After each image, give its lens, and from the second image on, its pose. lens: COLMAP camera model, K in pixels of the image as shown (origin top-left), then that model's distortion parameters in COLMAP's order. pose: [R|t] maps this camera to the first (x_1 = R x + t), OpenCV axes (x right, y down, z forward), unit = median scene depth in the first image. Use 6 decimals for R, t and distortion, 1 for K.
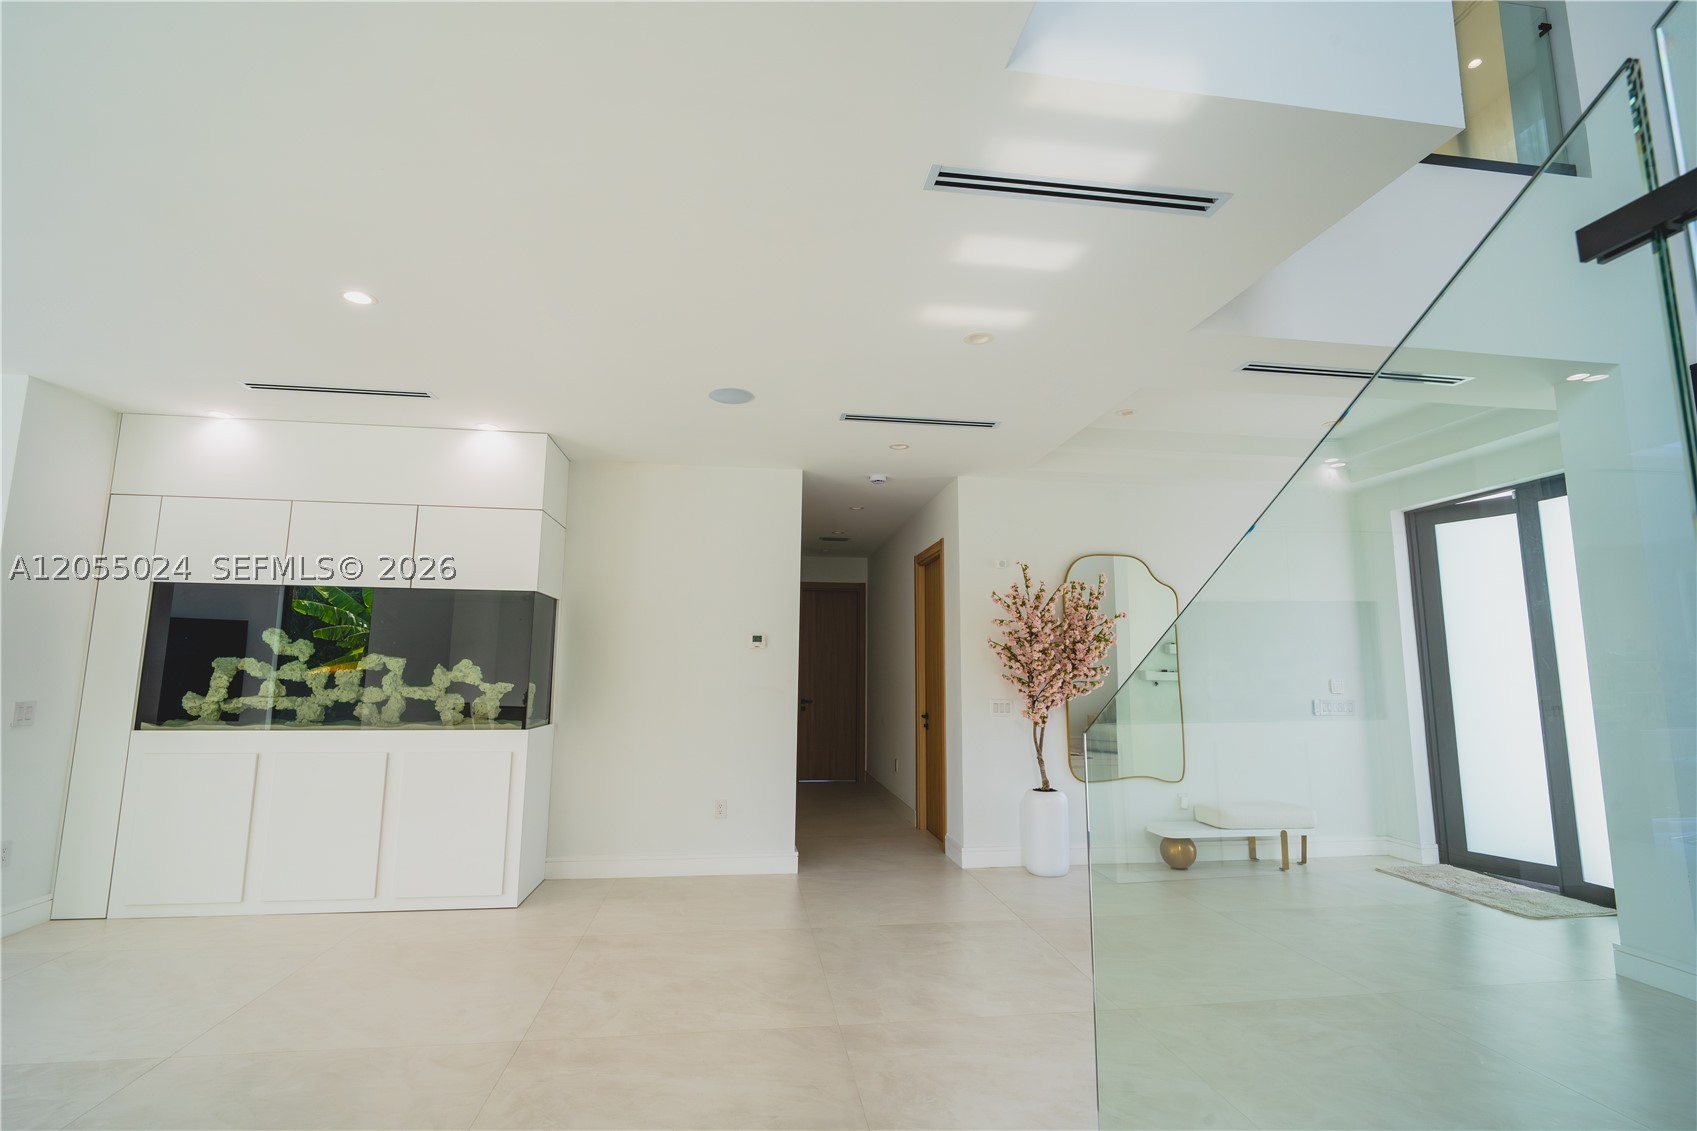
lens RADIAL K [[772.6, 0, 859.3], [0, 772.6, 564.9], [0, 0, 1]] dist [0.000433, -0.005117]
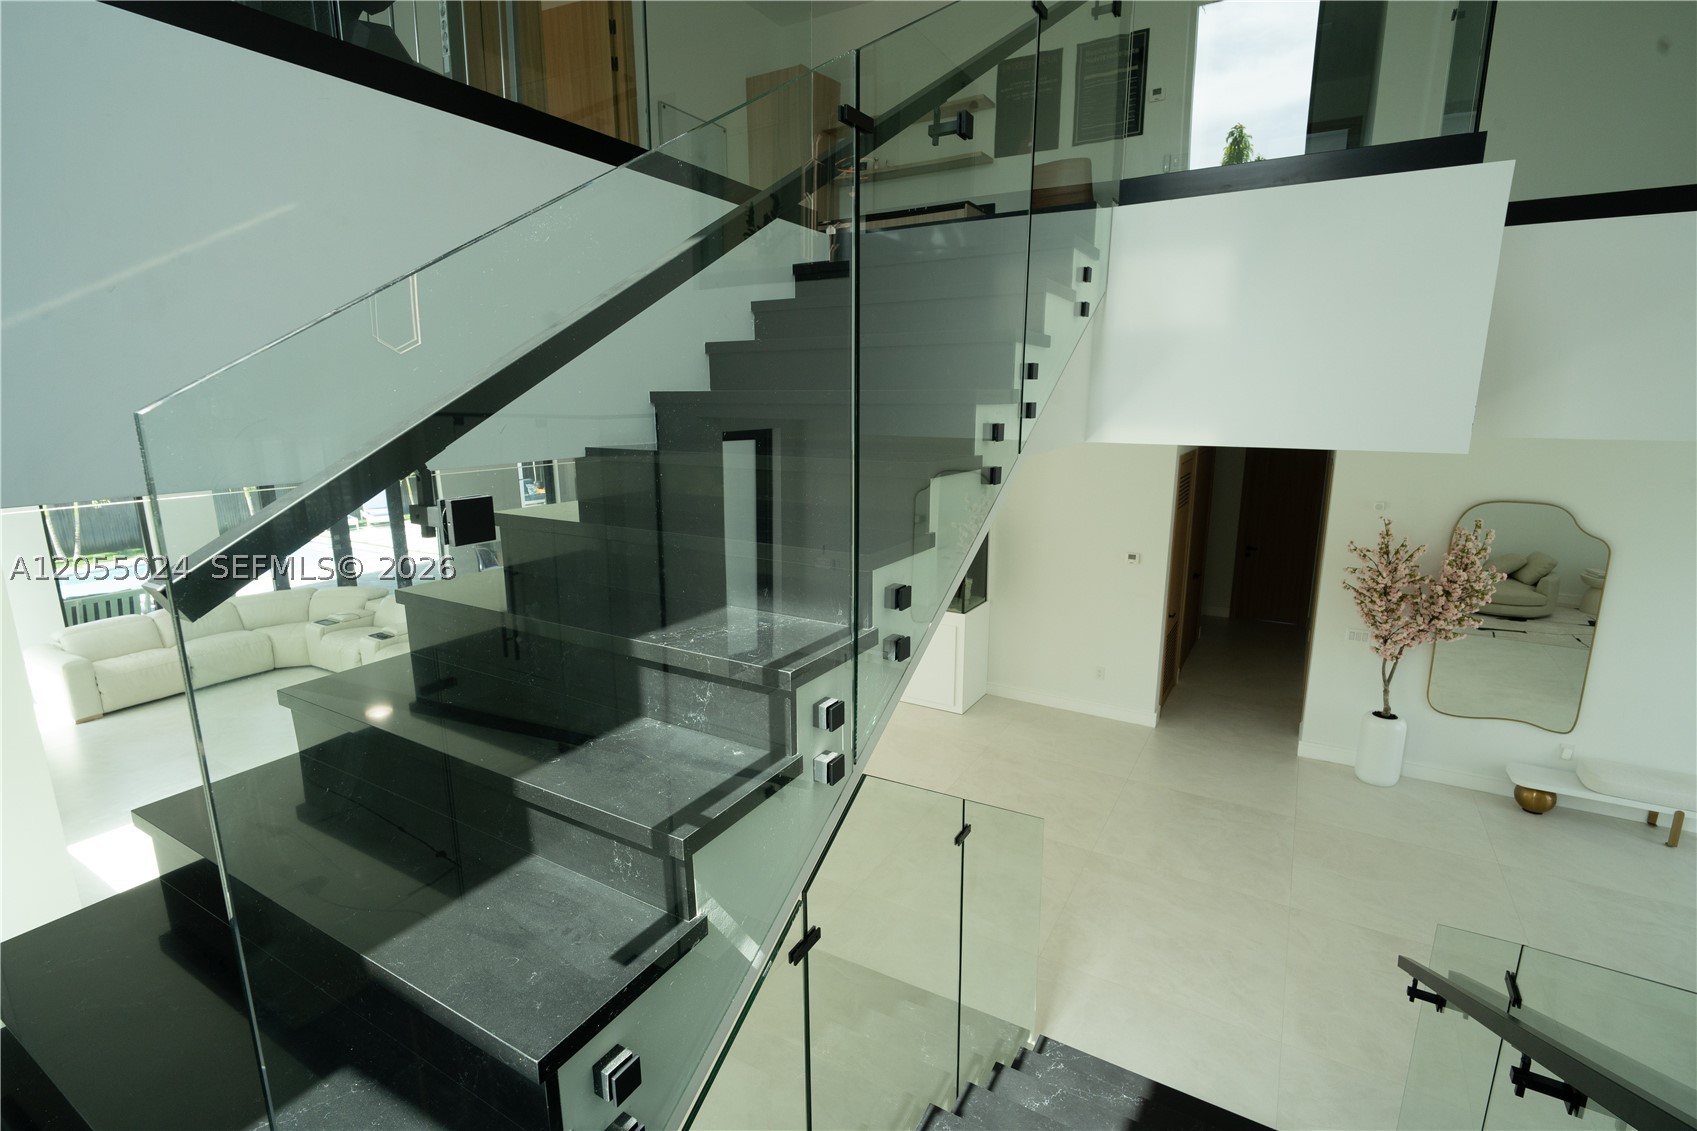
lens RADIAL K [[790.2, 0, 848.9], [0, 790.2, 563.4], [0, 0, 1]] dist [-0.013412, 0.000234]
pose [[0.776451, 0.122606, -0.618136, 0.331339], [0.095722, 0.946563, 0.307986, -0.359785], [0.622866, -0.298305, 0.723224, -0.246475]]
